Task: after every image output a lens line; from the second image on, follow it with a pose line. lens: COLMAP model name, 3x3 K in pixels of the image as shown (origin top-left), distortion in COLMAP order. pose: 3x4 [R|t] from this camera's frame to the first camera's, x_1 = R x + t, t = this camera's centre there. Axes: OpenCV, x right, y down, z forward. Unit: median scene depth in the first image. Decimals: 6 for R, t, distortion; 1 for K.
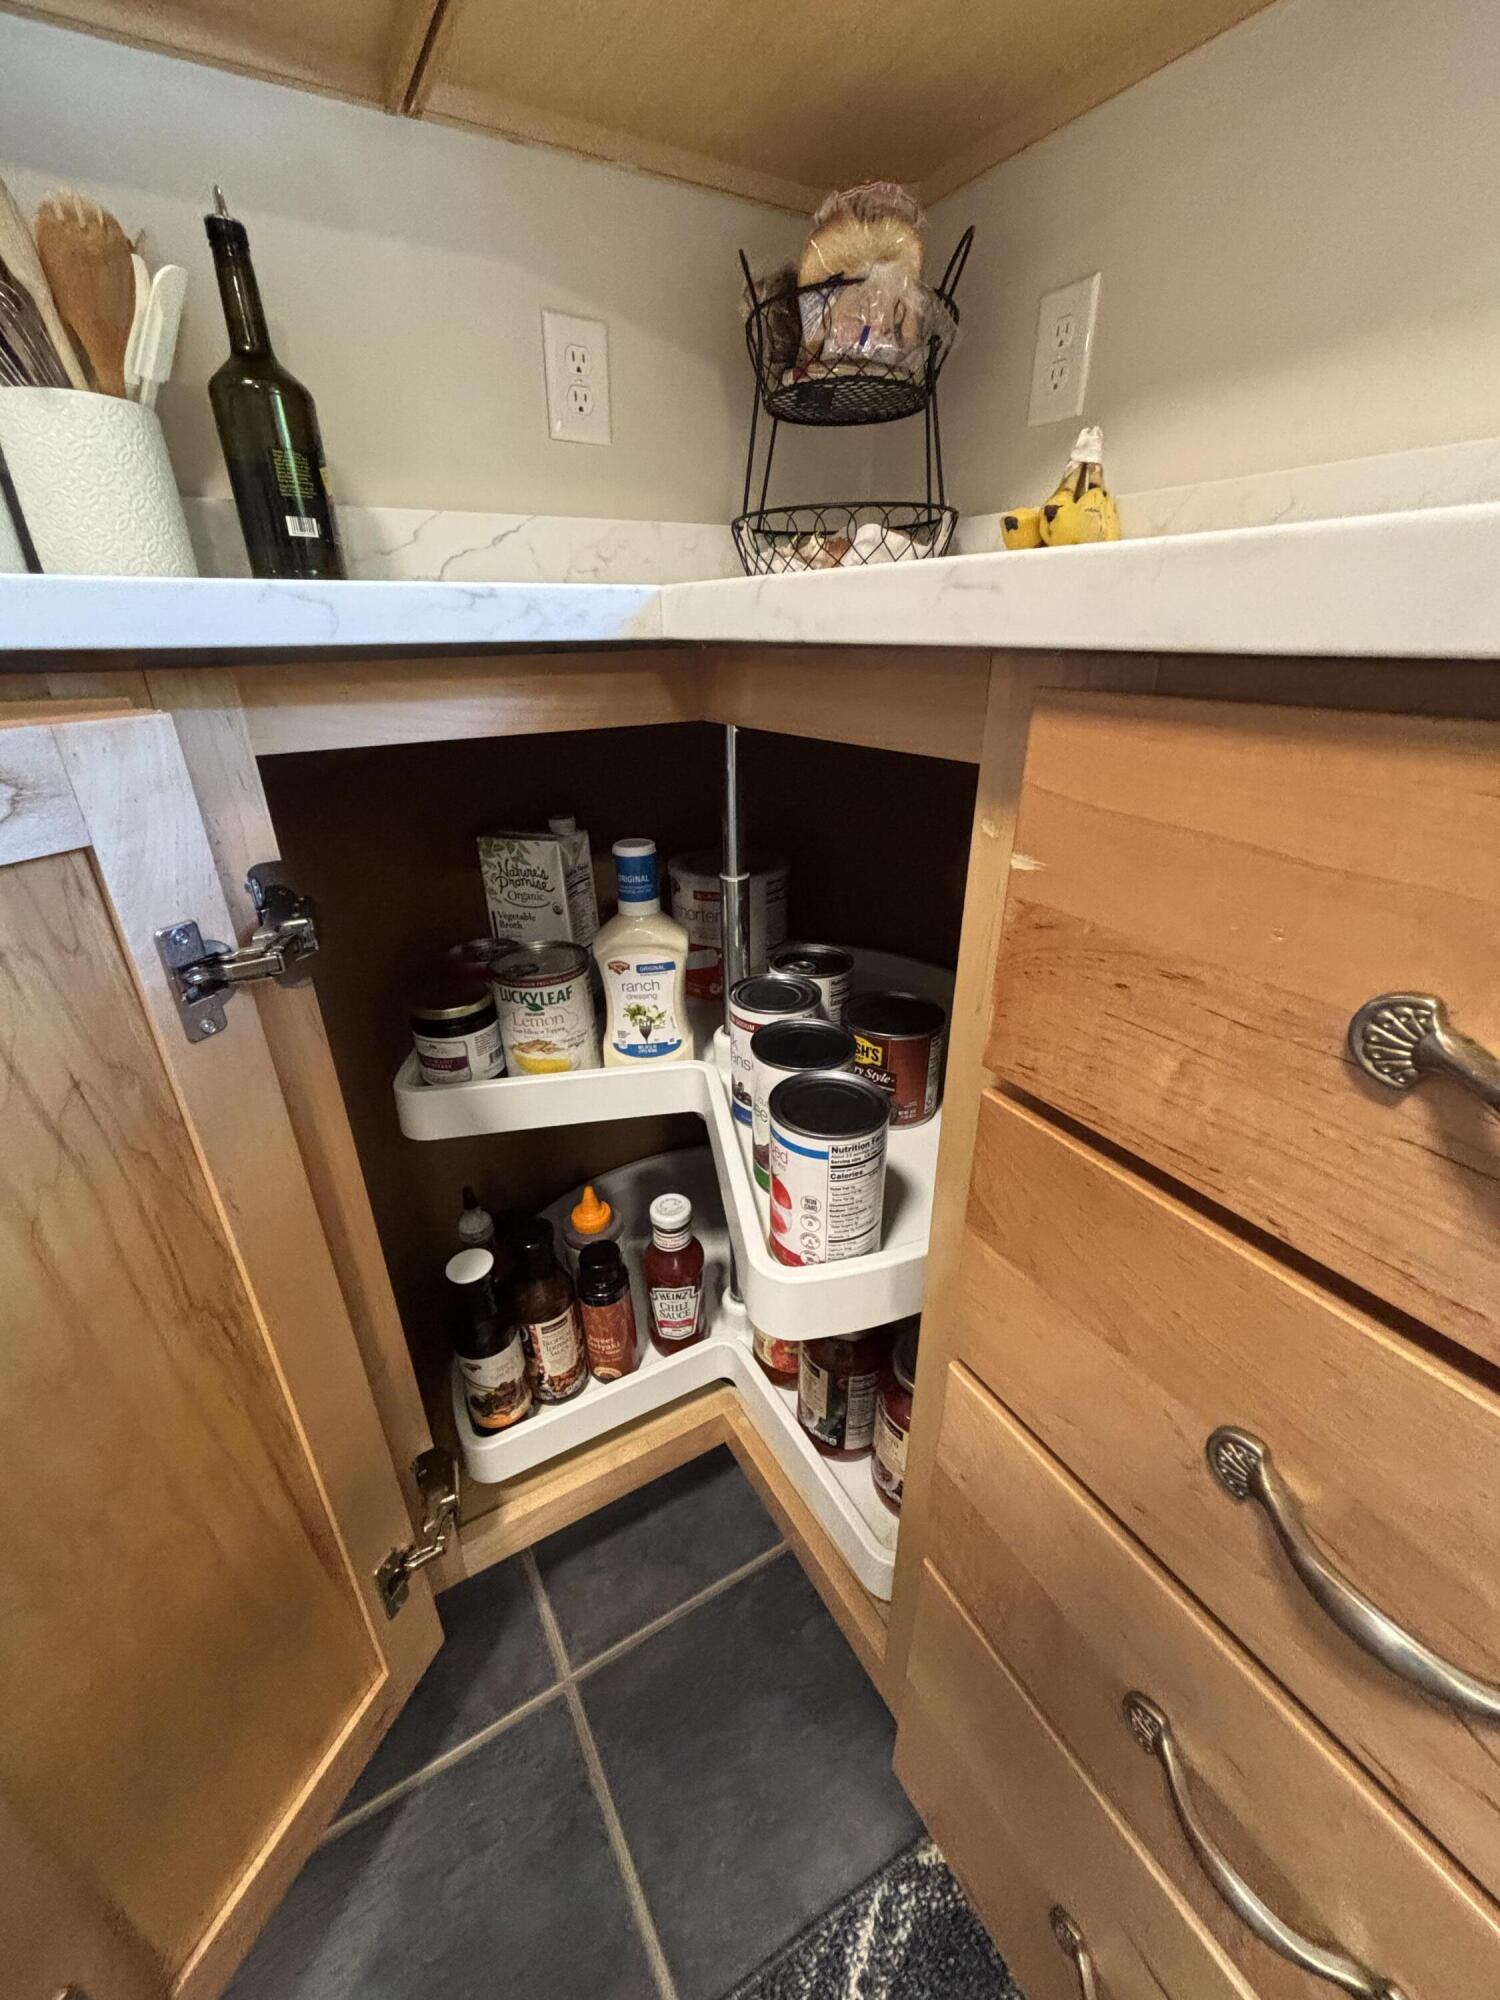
lens RADIAL K [[810.4, 0, 750.0], [0, 810.4, 1000.0], [0, 0, 1]] dist [-0.001818, -0.000558]
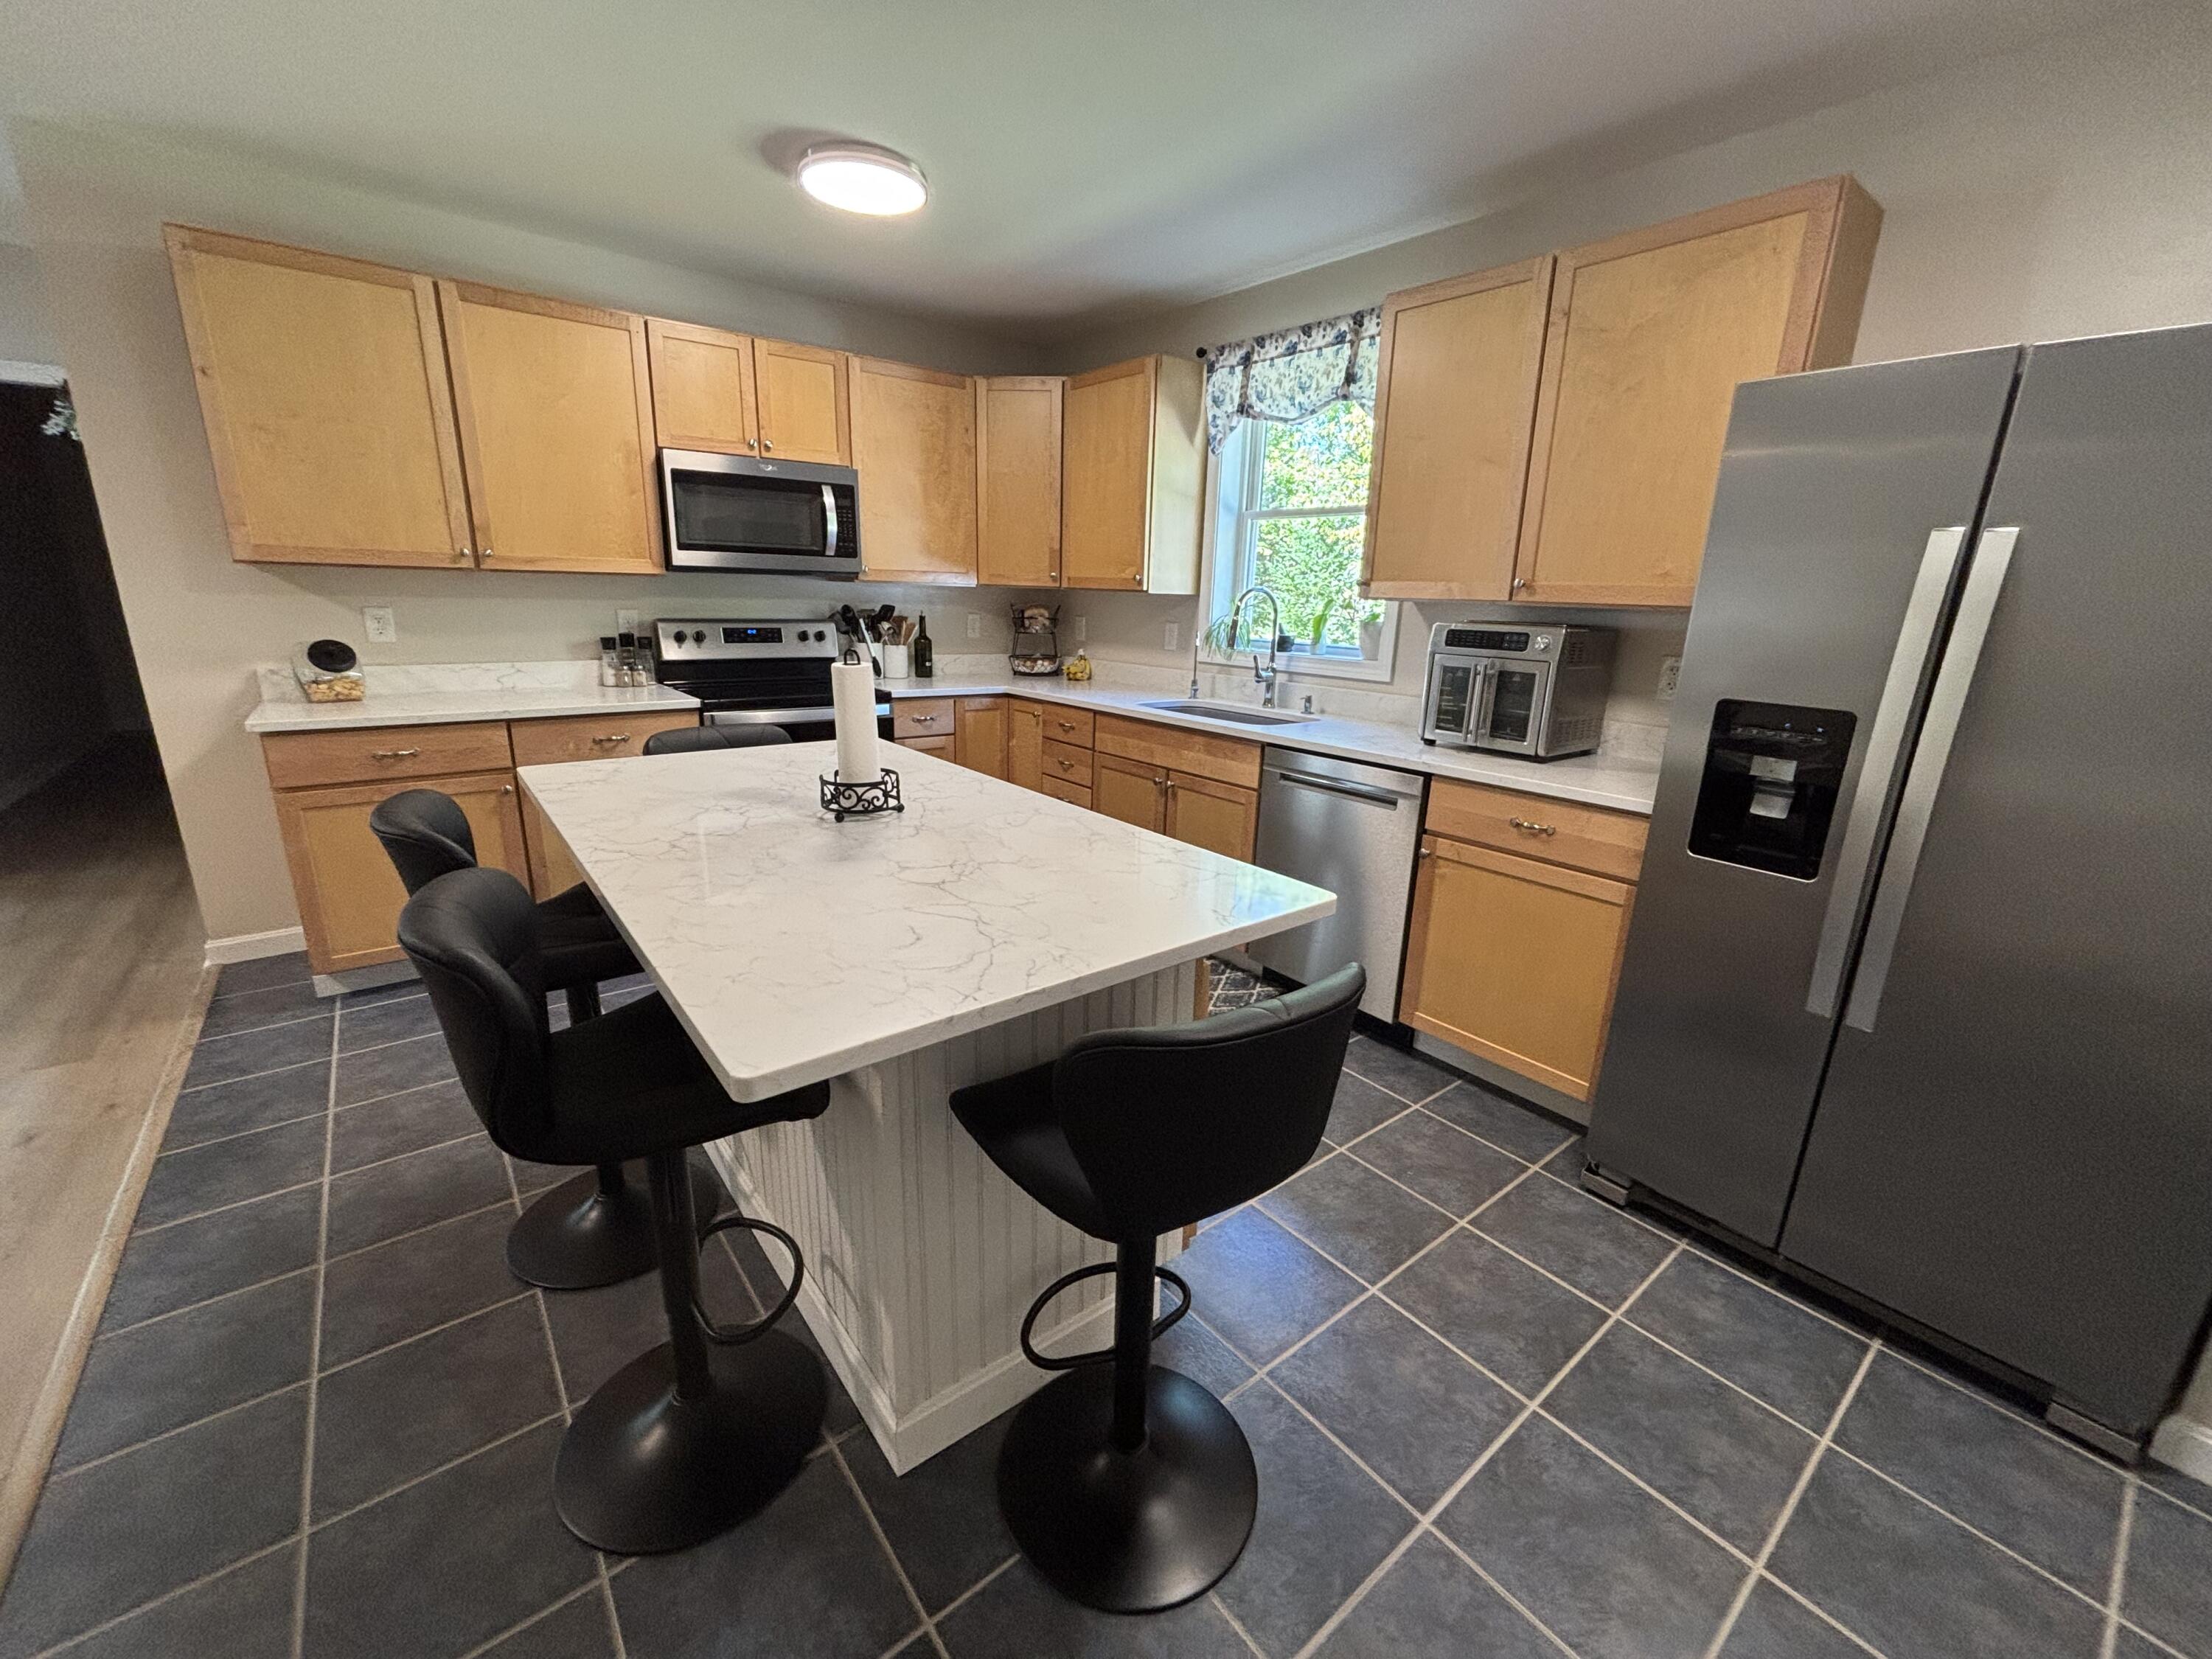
lens RADIAL K [[898.9, 0, 1102.6], [0, 898.9, 823.5], [0, 0, 1]] dist [-0.012098, 0.005976]
pose [[0.989551, -0.002783, 0.144157, -0.267900], [0.027733, 0.984818, -0.171360, 1.342522], [-0.141491, 0.173567, 0.974605, -4.304210]]
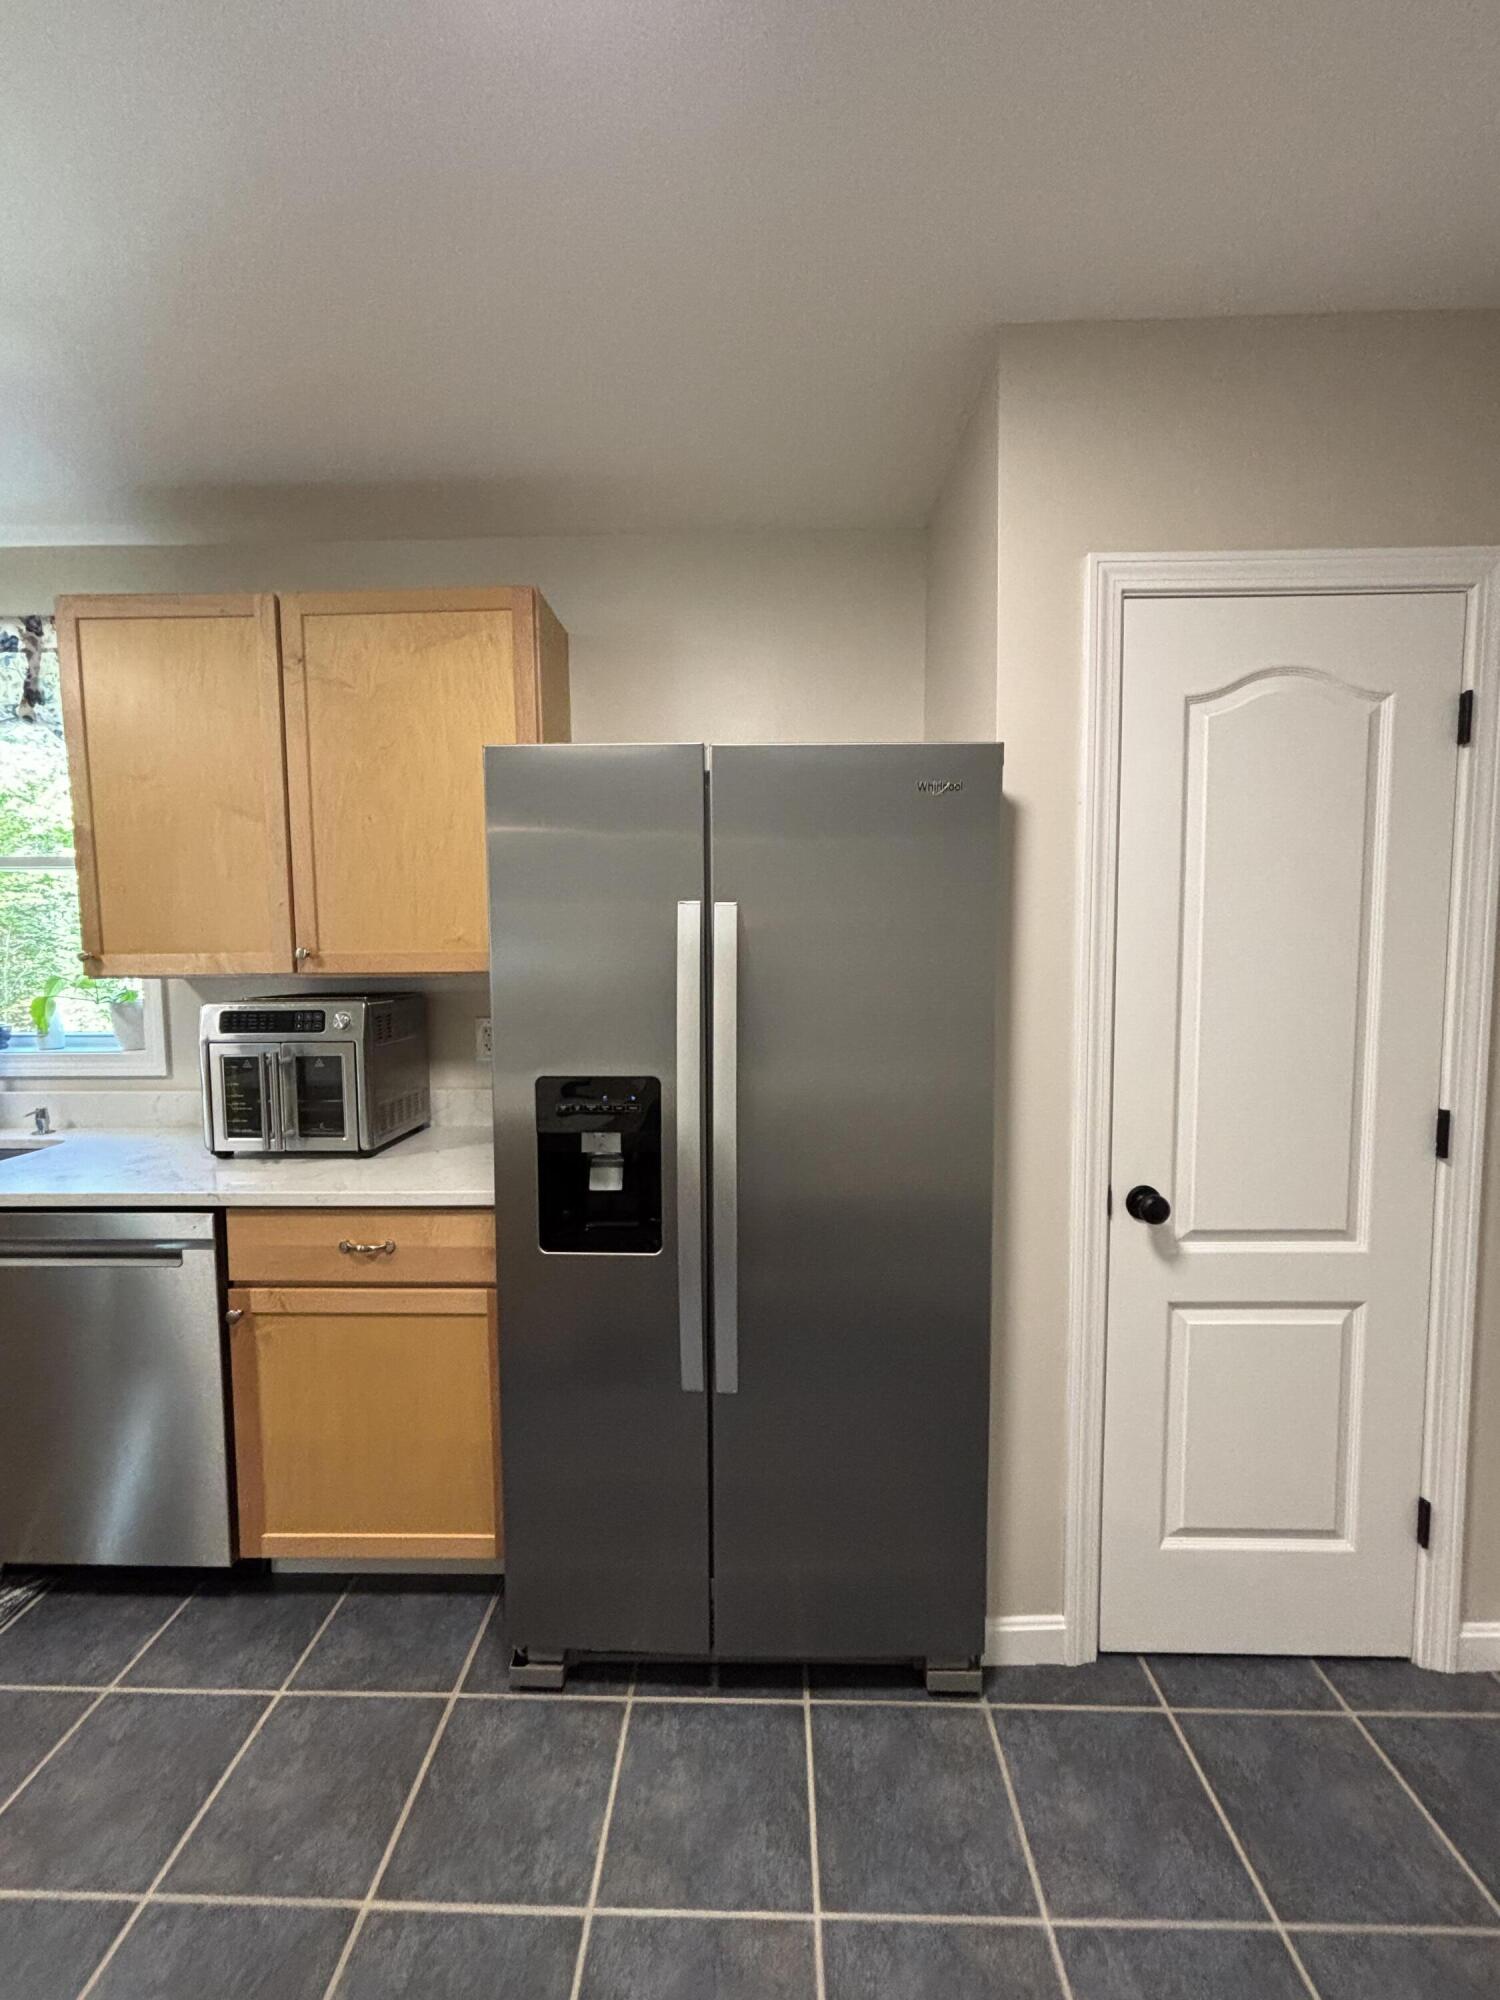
lens RADIAL K [[810.4, 0, 750.0], [0, 810.4, 1000.0], [0, 0, 1]] dist [-0.001818, -0.000558]
pose [[0.525611, -0.060406, 0.848578, 0.279653], [0.364849, 0.917093, -0.160705, 1.015536], [-0.768517, 0.394071, 0.504073, -3.772845]]
